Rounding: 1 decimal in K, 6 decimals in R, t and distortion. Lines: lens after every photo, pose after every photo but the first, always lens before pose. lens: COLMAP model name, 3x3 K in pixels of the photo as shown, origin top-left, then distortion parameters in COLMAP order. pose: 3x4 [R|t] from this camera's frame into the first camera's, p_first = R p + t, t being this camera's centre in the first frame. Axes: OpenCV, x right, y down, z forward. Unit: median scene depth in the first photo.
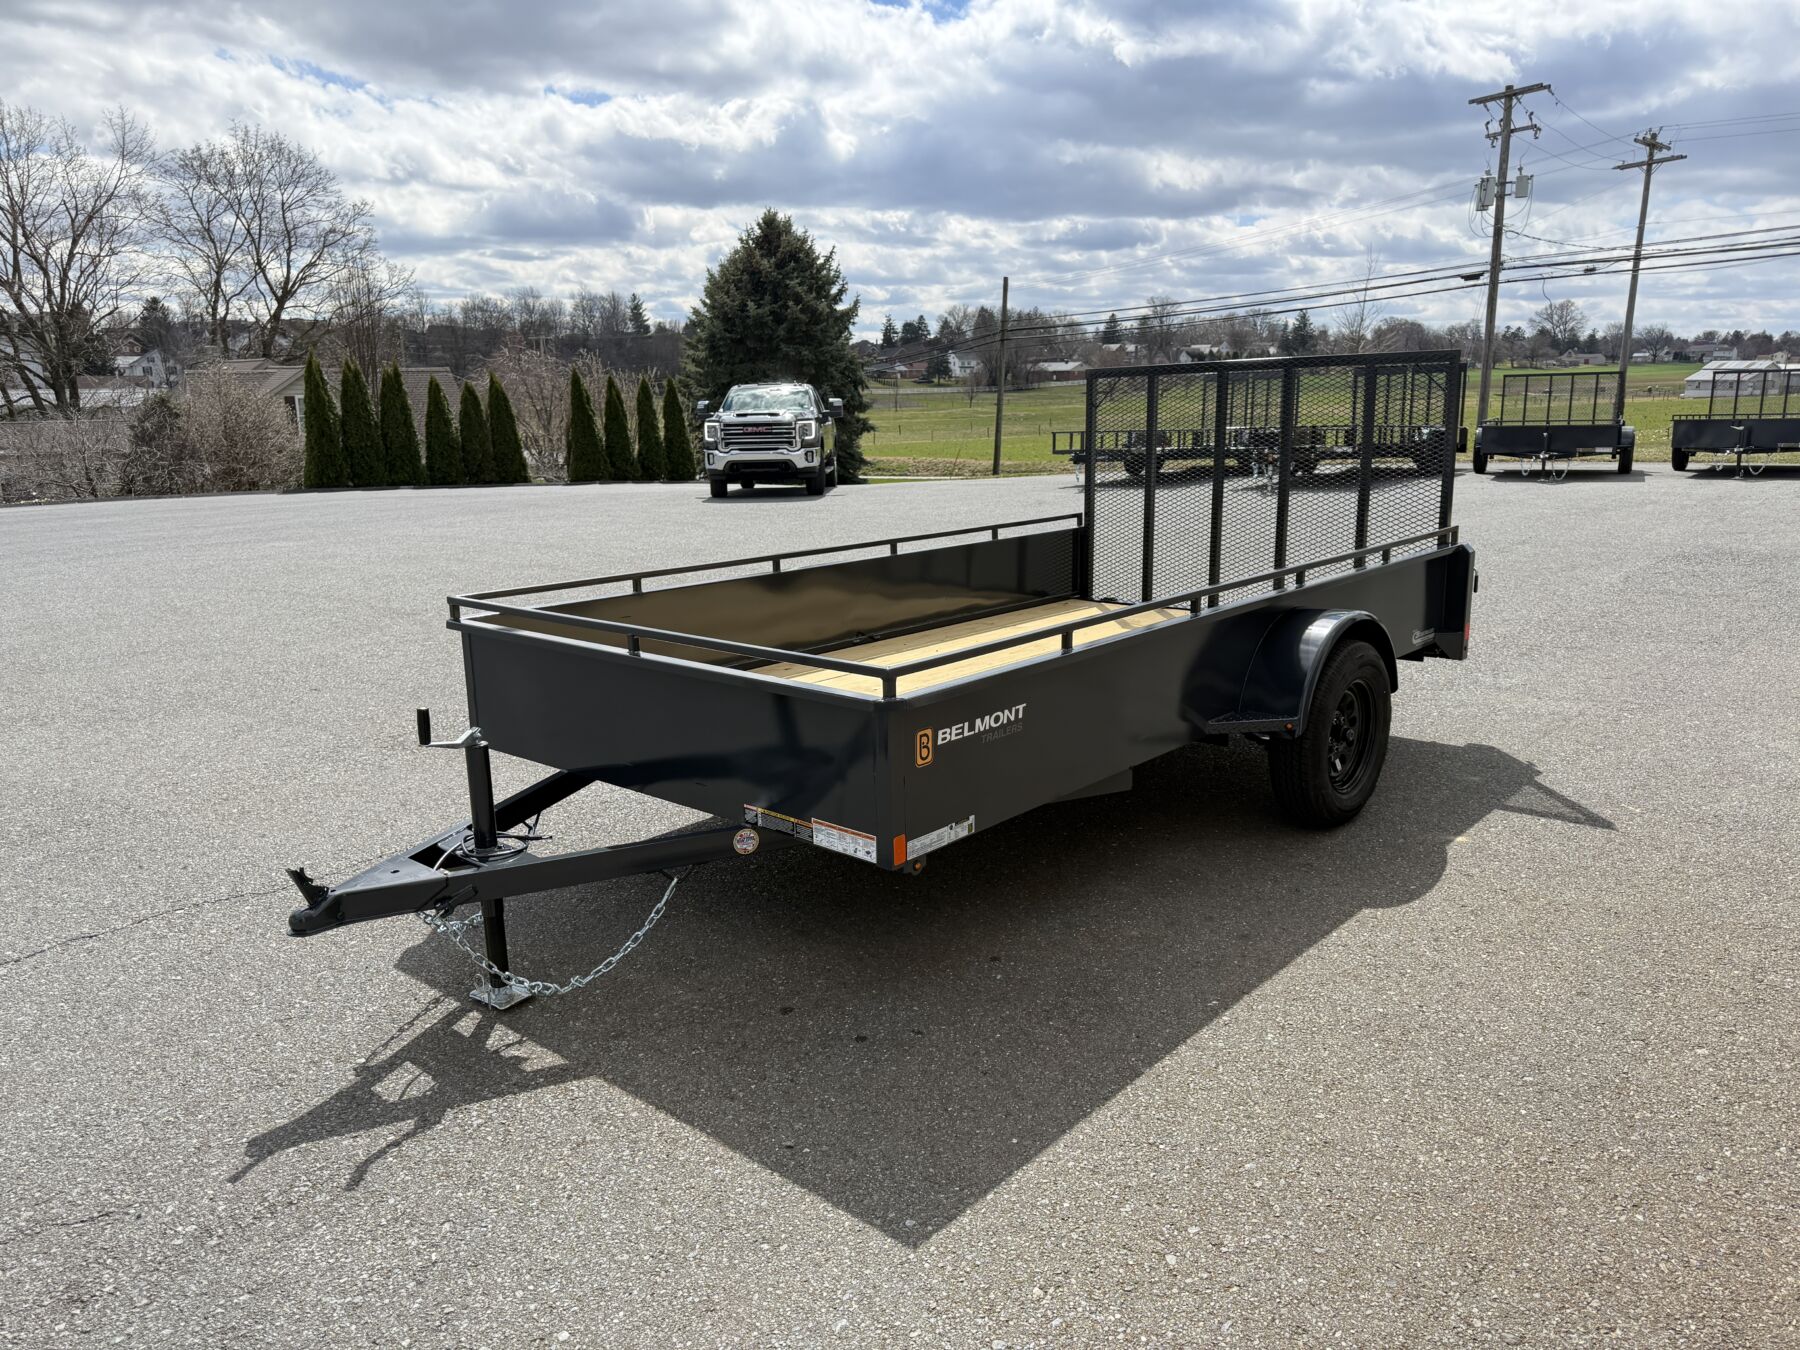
lens RADIAL K [[1302.5, 0, 867.9], [0, 1302.5, 671.7], [0, 0, 1]] dist [0.001795, -0.005953]
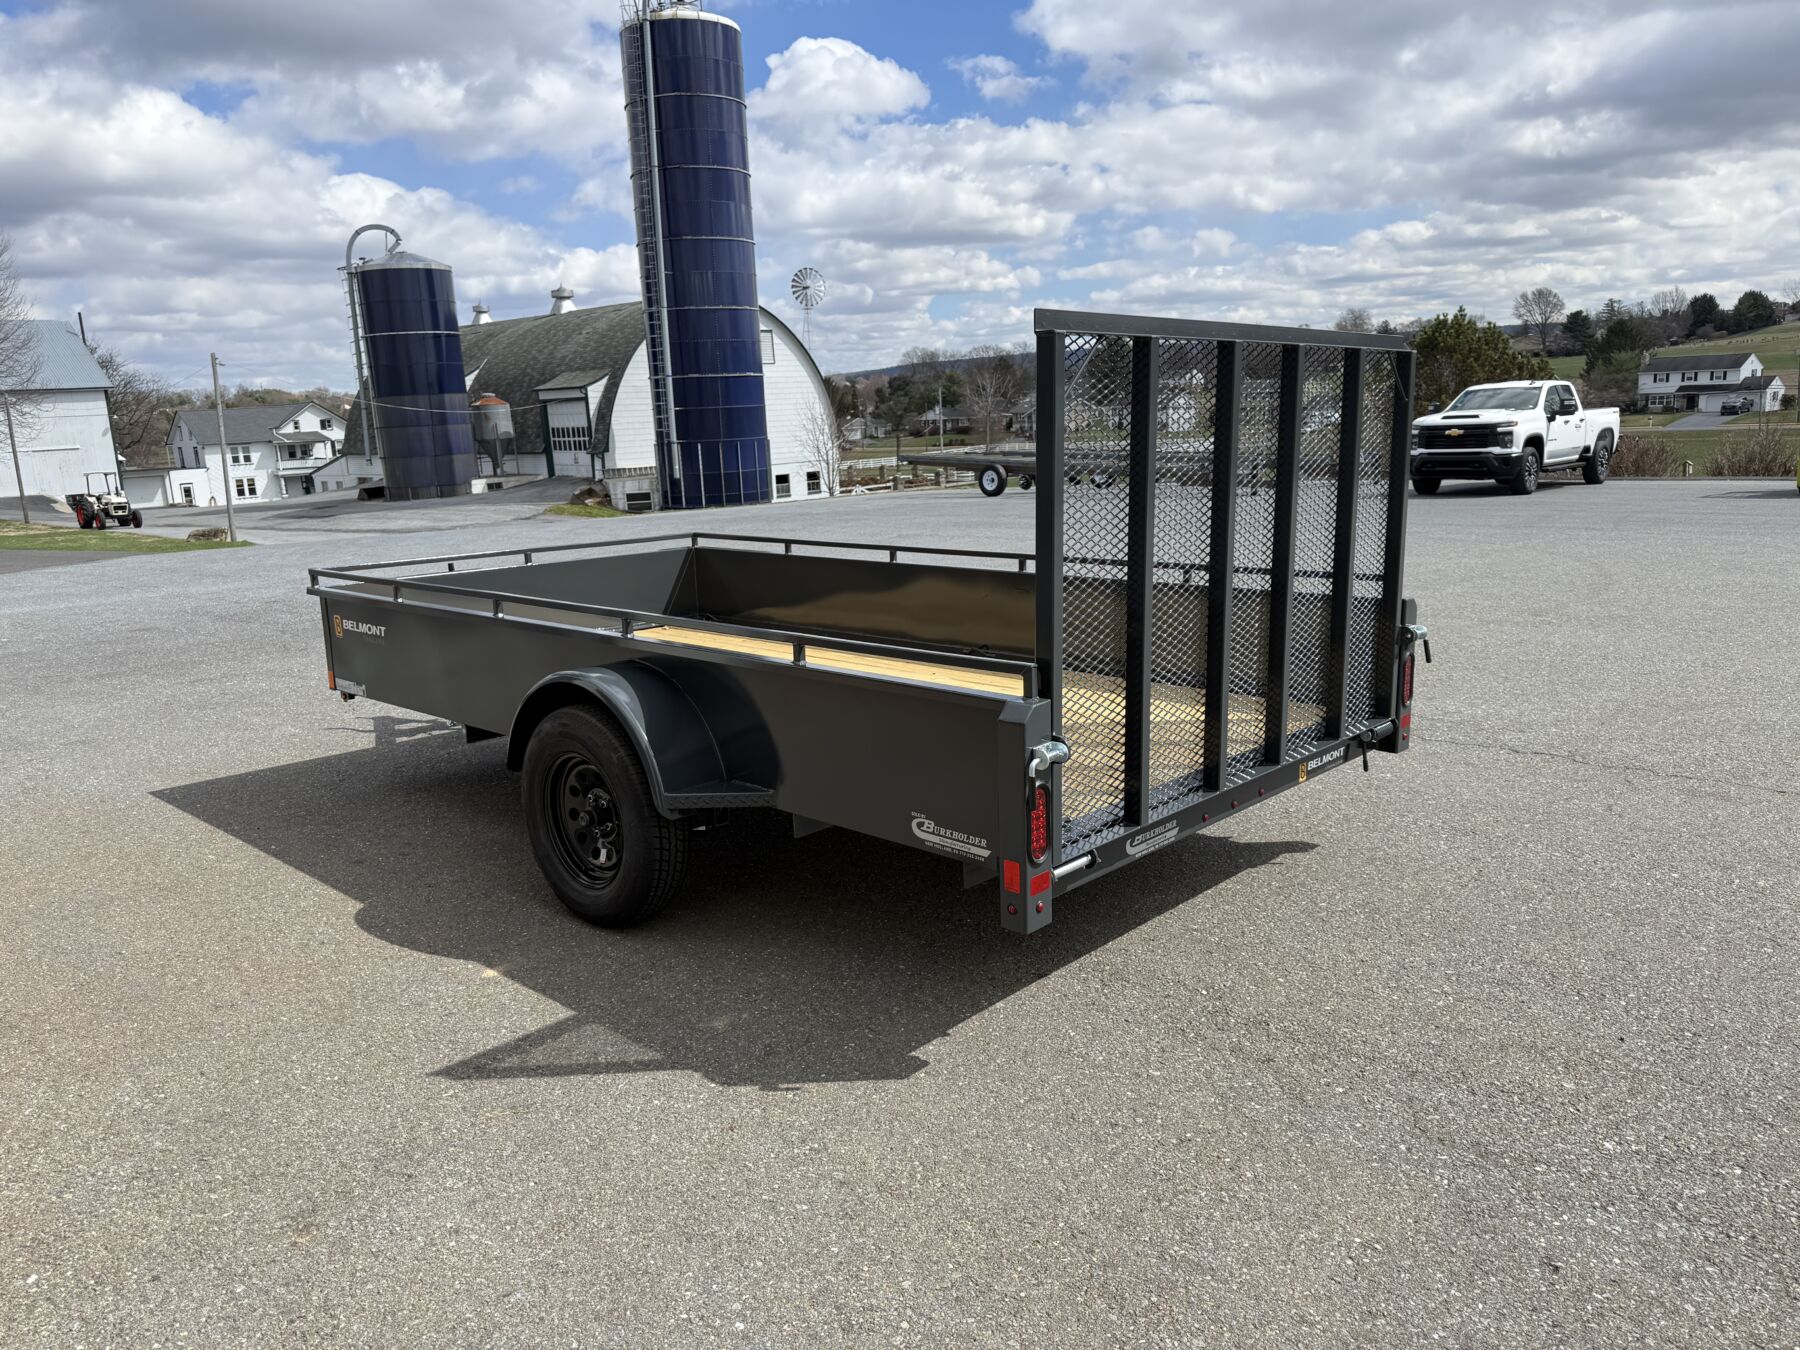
lens RADIAL K [[1267.8, 0, 961.8], [0, 1267.8, 682.1], [0, 0, 1]] dist [-0.050706, -0.007051]
pose [[0.042003, 0.229751, -0.972343, 1.492316], [-0.193067, 0.956725, 0.217721, -0.337683], [0.980286, 0.178582, 0.084543, 1.508796]]
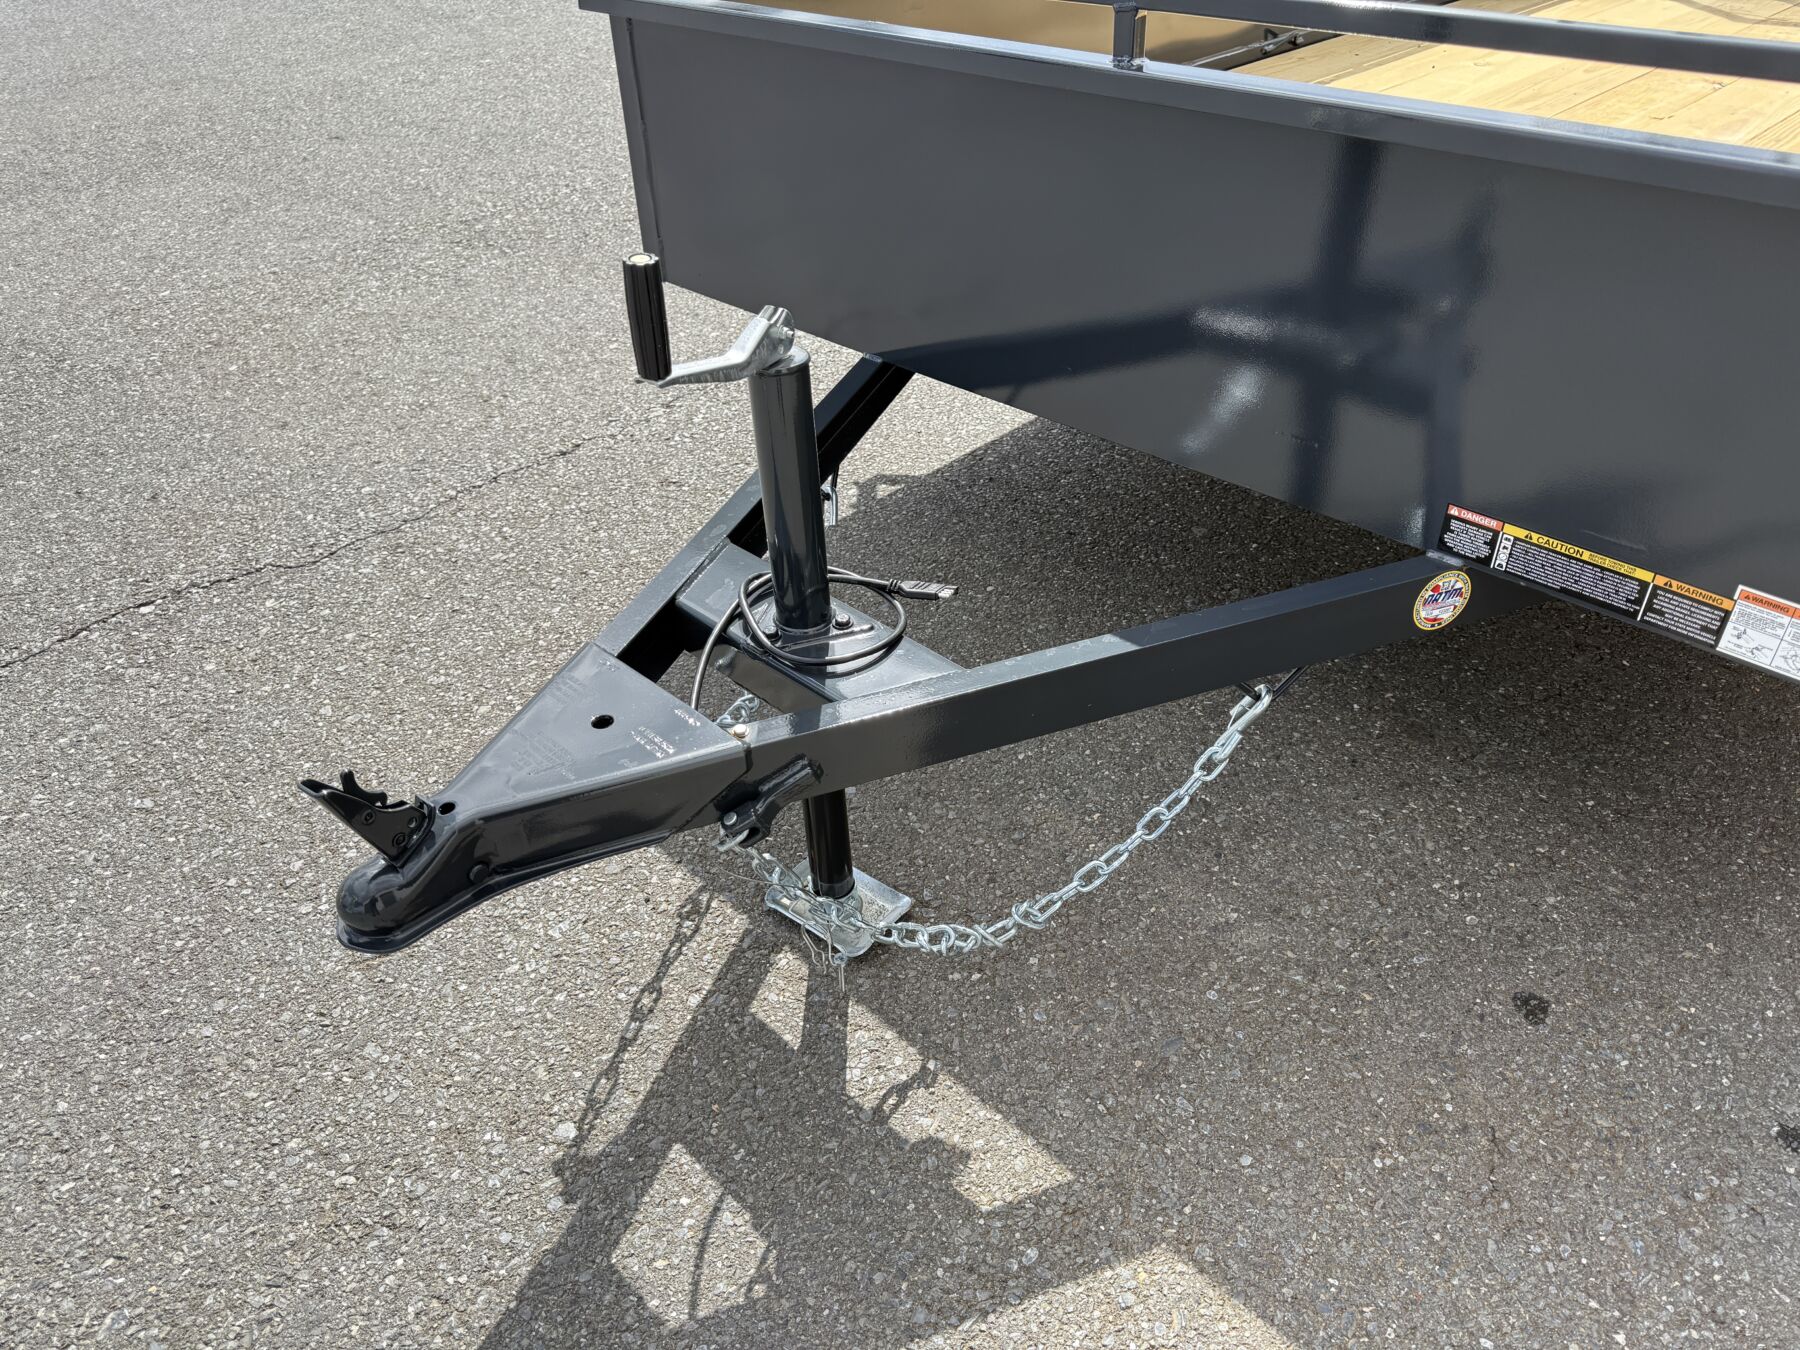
lens RADIAL K [[1268.2, 0, 900.0], [0, 1268.2, 675.0], [0, 0, 1]] dist [0.015912, -0.015276]
pose [[0.999744, 0.007014, -0.021530, -0.250596], [0.002506, 0.910706, 0.413048, -0.010218], [0.022505, -0.412996, 0.910455, 0.630603]]
